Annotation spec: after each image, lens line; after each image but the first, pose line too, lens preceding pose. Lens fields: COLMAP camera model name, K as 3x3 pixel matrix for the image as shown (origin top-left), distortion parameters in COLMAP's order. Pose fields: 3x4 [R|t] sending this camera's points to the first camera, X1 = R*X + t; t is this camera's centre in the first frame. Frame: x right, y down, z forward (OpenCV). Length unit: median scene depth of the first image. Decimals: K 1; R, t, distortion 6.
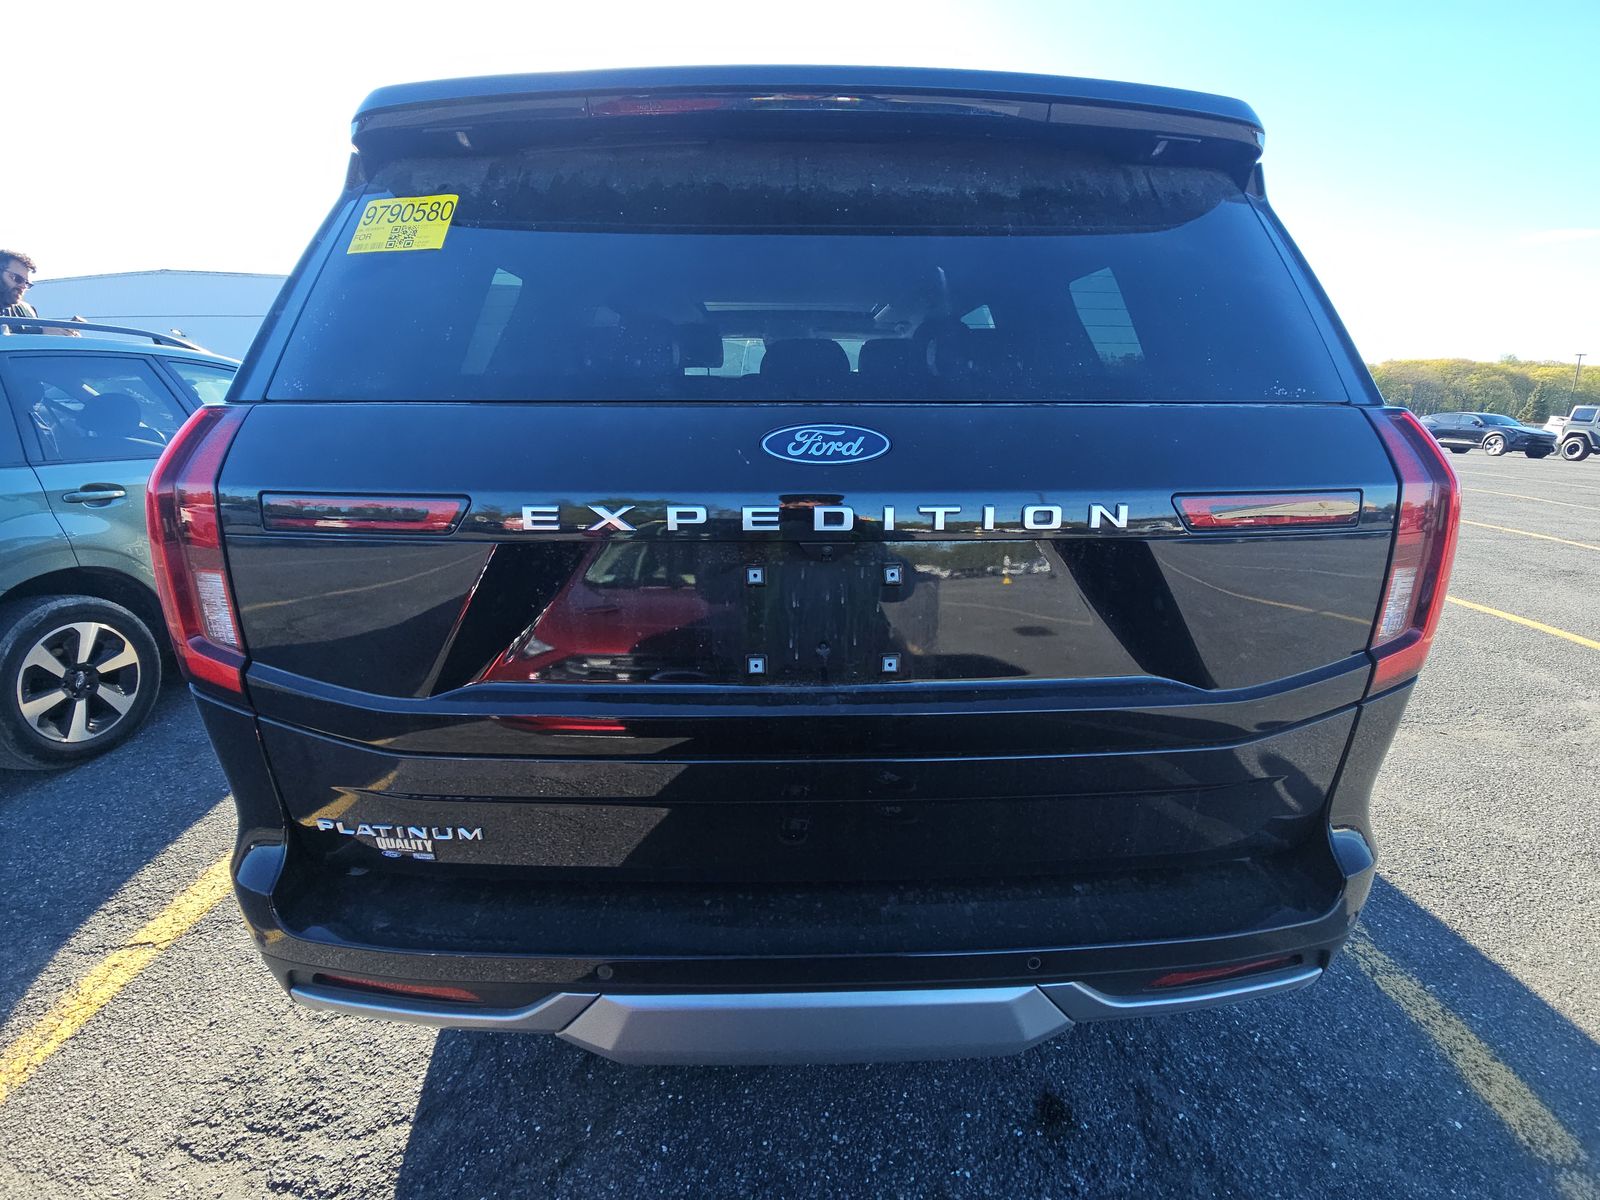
lens RADIAL K [[646.4, 0, 800.0], [0, 646.4, 600.0], [0, 0, 1]] dist [-0.000195, -0.005750]
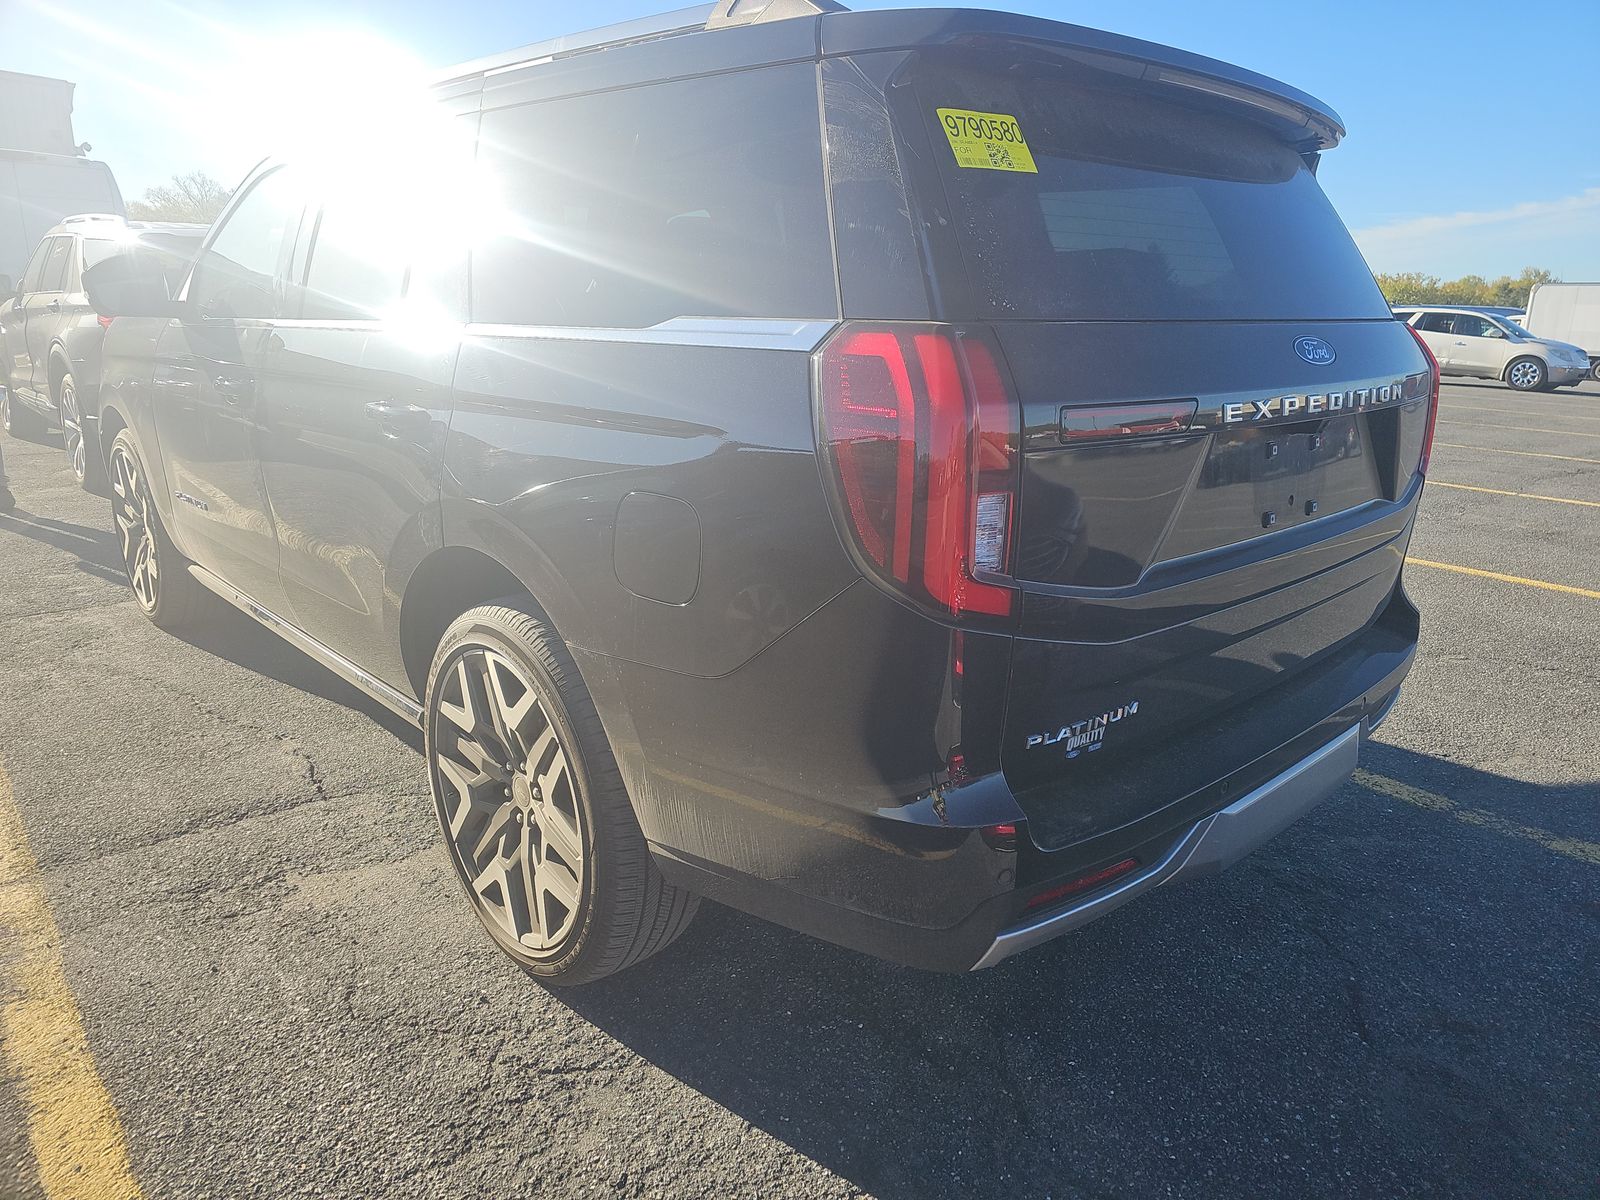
lens RADIAL K [[1060.0, 0, 811.2], [0, 1060.0, 602.5], [0, 0, 1]] dist [0.031266, -0.031234]
pose [[0.745364, -0.174408, 0.643439, -1.825495], [0.171707, 0.982833, 0.067496, -0.031621], [-0.644165, 0.060174, 0.762516, -0.045100]]
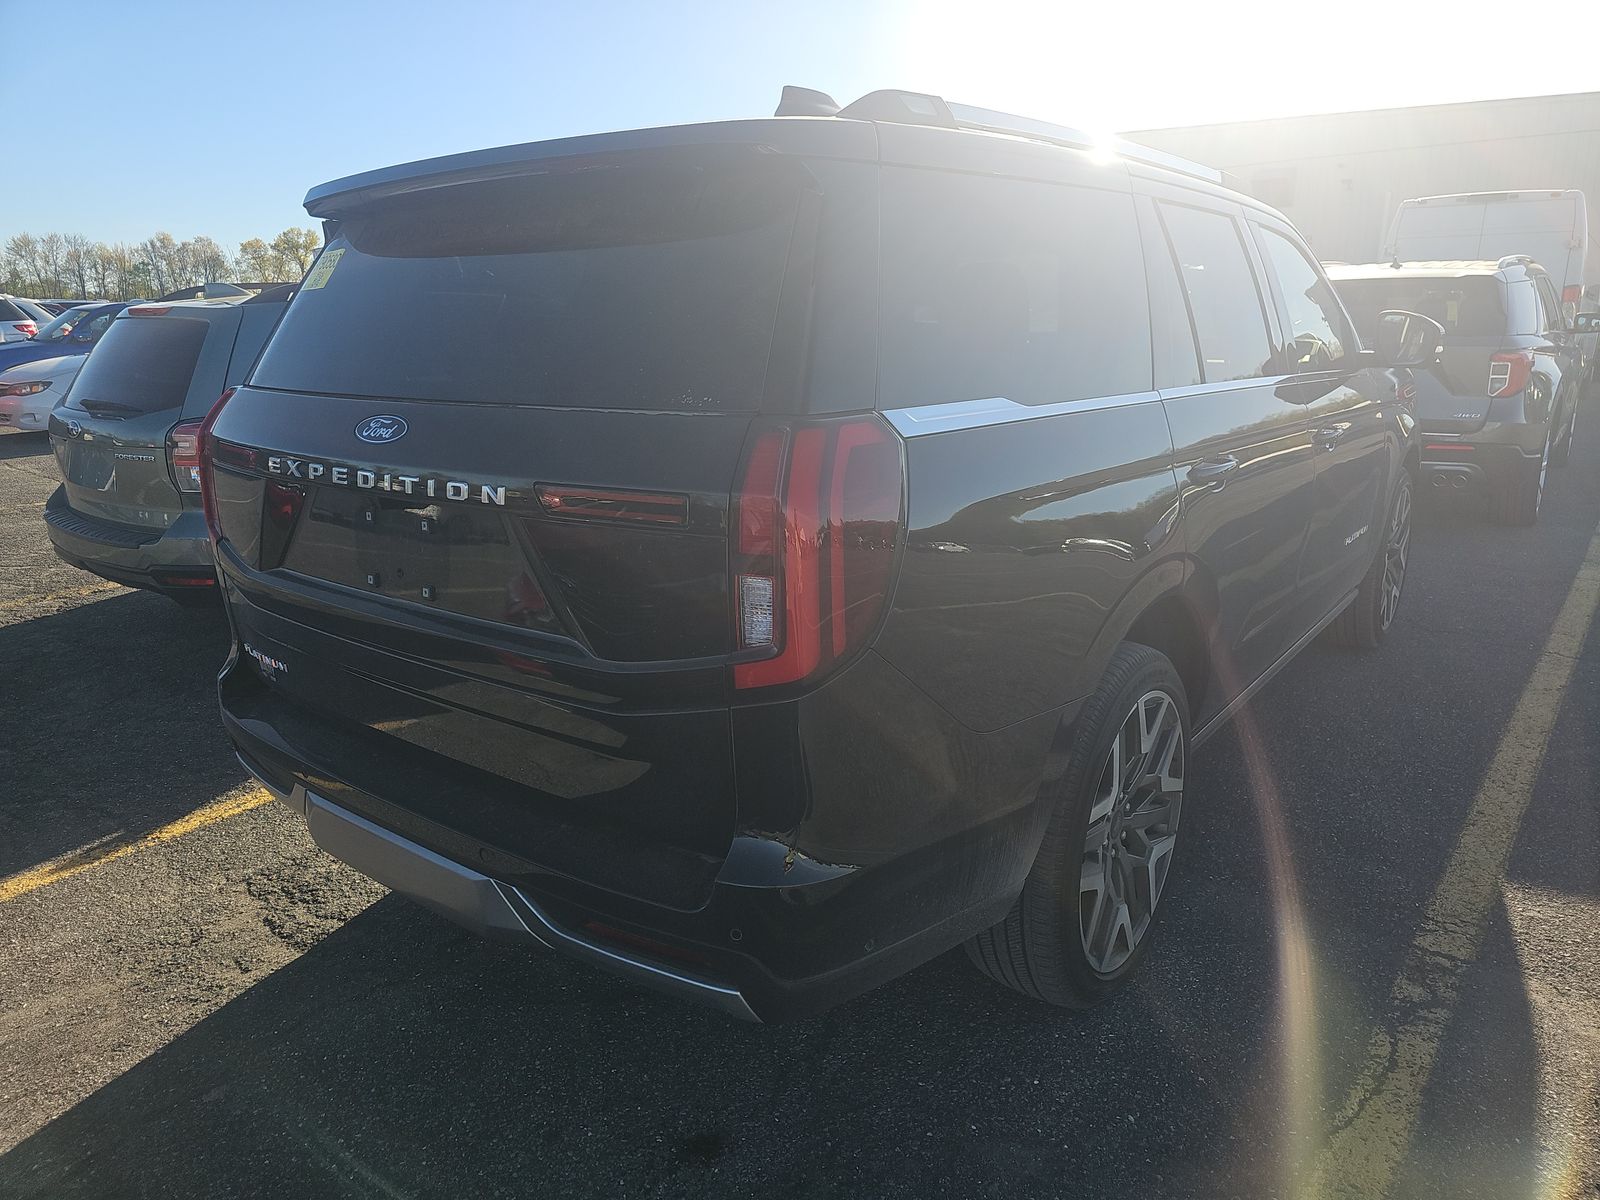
lens RADIAL K [[1060.0, 0, 811.2], [0, 1060.0, 602.5], [0, 0, 1]] dist [0.031266, -0.031234]
pose [[0.775283, 0.151639, -0.613141, 1.763978], [-0.160674, 0.986167, 0.040731, -0.081096], [0.610836, 0.066937, 0.788923, -0.217954]]
